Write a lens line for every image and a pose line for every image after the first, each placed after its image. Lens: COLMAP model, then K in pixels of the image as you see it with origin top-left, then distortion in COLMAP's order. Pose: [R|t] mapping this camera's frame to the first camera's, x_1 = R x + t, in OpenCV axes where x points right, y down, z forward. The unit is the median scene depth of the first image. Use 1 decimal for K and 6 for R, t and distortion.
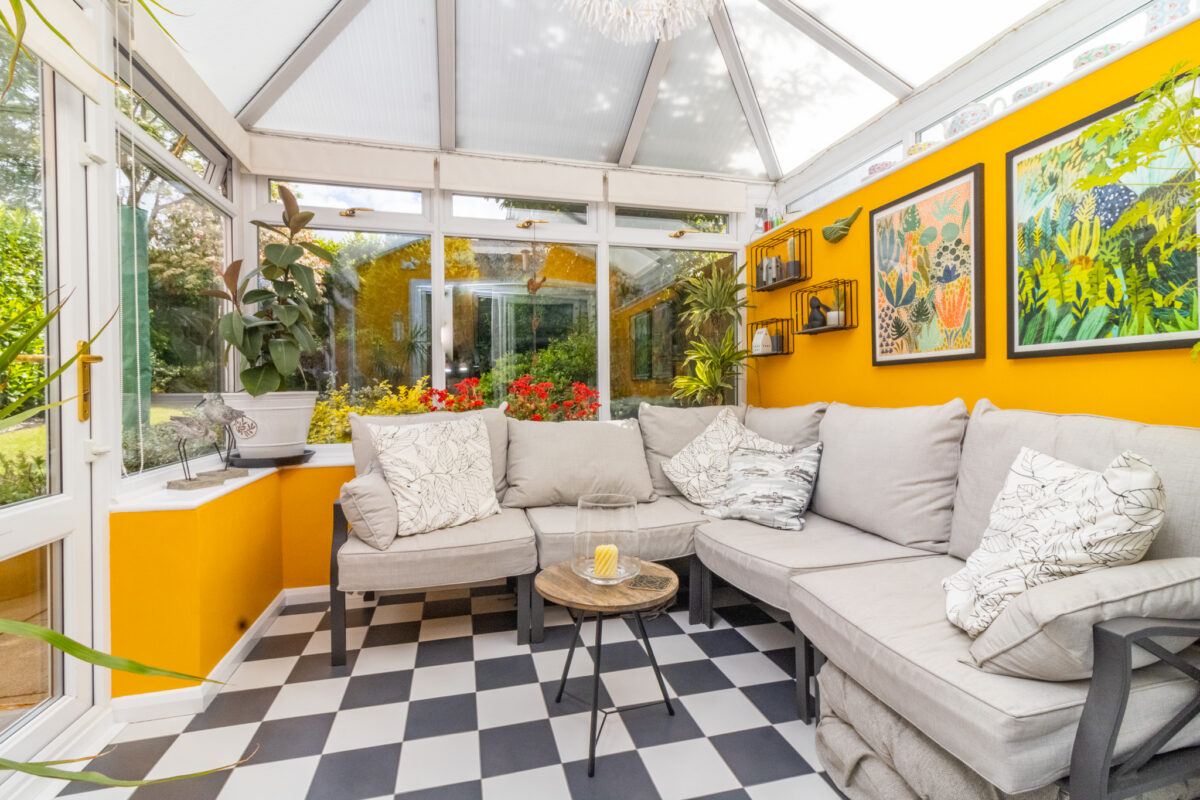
lens RADIAL K [[556.5, 0, 606.1], [0, 556.5, 392.8], [0, 0, 1]] dist [0.003184, 0.000188]
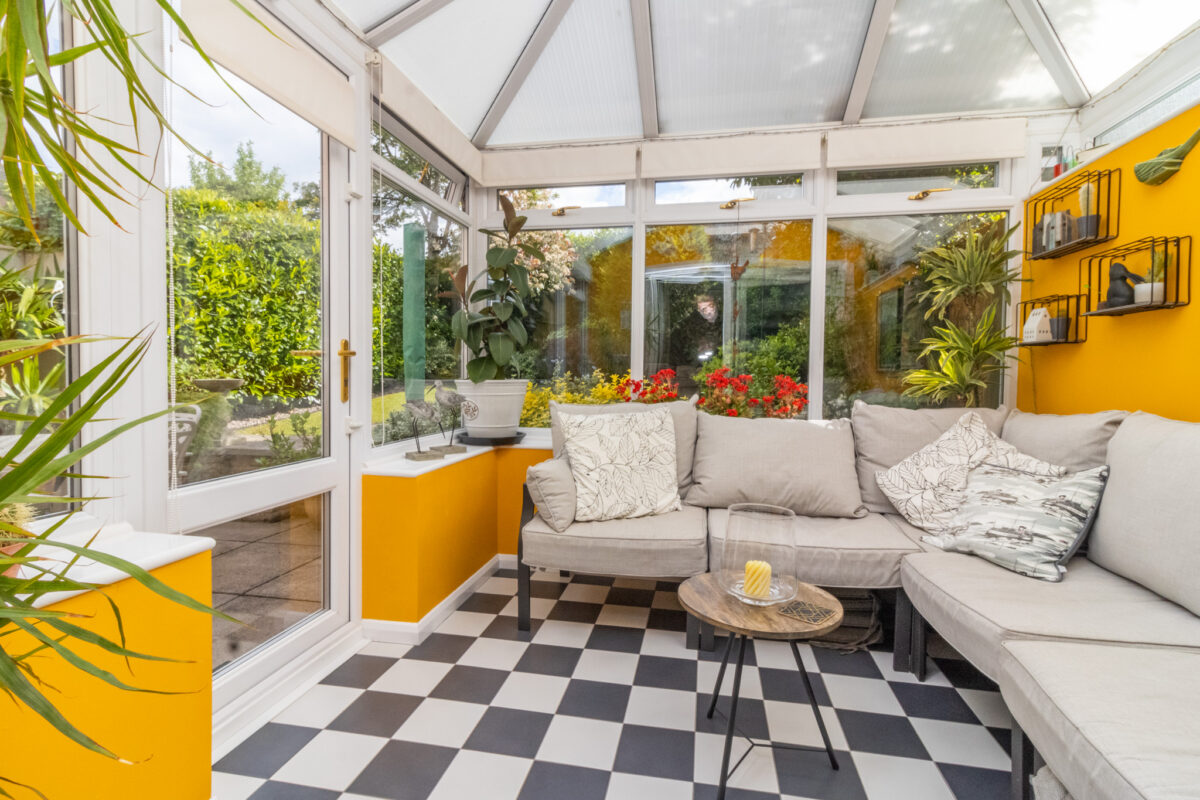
lens RADIAL K [[580.6, 0, 595.9], [0, 580.6, 393.0], [0, 0, 1]] dist [0.004178, 0.000391]
pose [[0.900890, 0.031786, -0.432882, 0.099151], [-0.021426, 0.999356, 0.028789, -0.012405], [0.433518, -0.016661, 0.900991, 0.025424]]
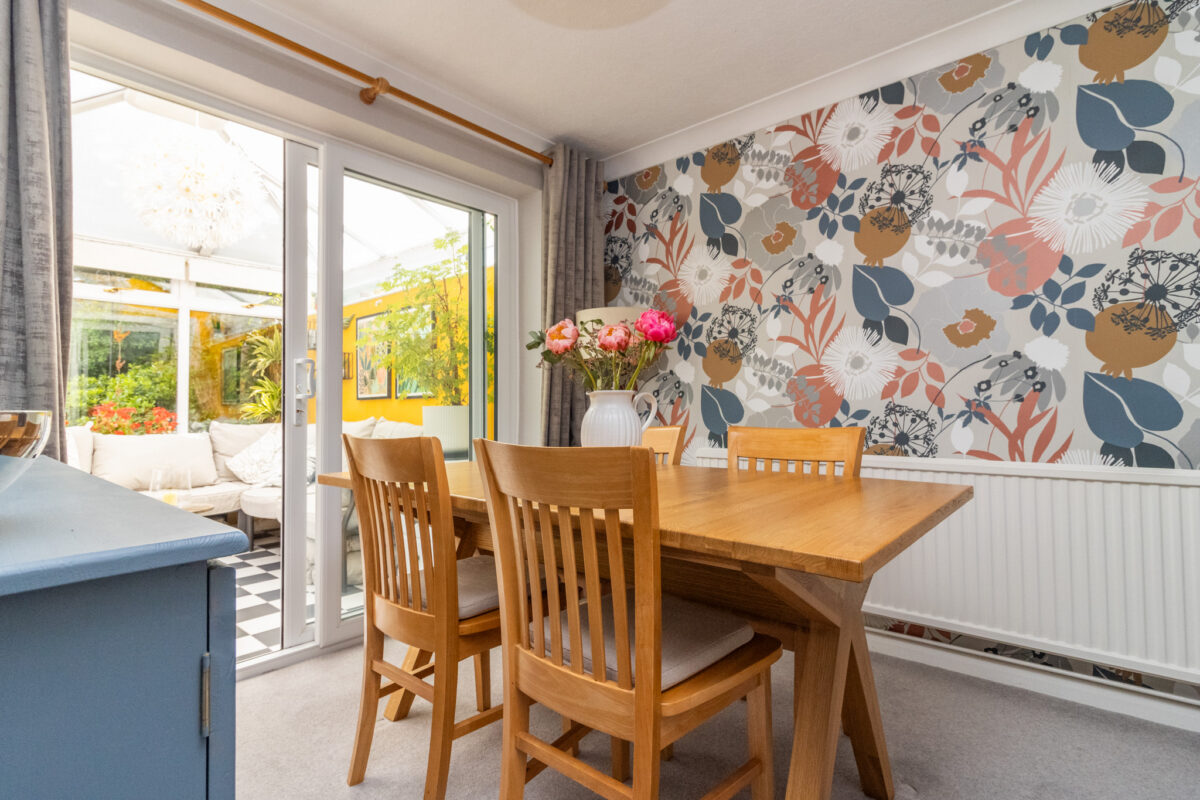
lens RADIAL K [[565.8, 0, 602.2], [0, 565.8, 393.5], [0, 0, 1]] dist [0.001369, 0.000112]
pose [[0.825142, 0.018442, 0.564624, 0.075061], [0.003736, 0.999267, -0.038098, 0.004802], [-0.564913, 0.033546, 0.824469, -0.922978]]
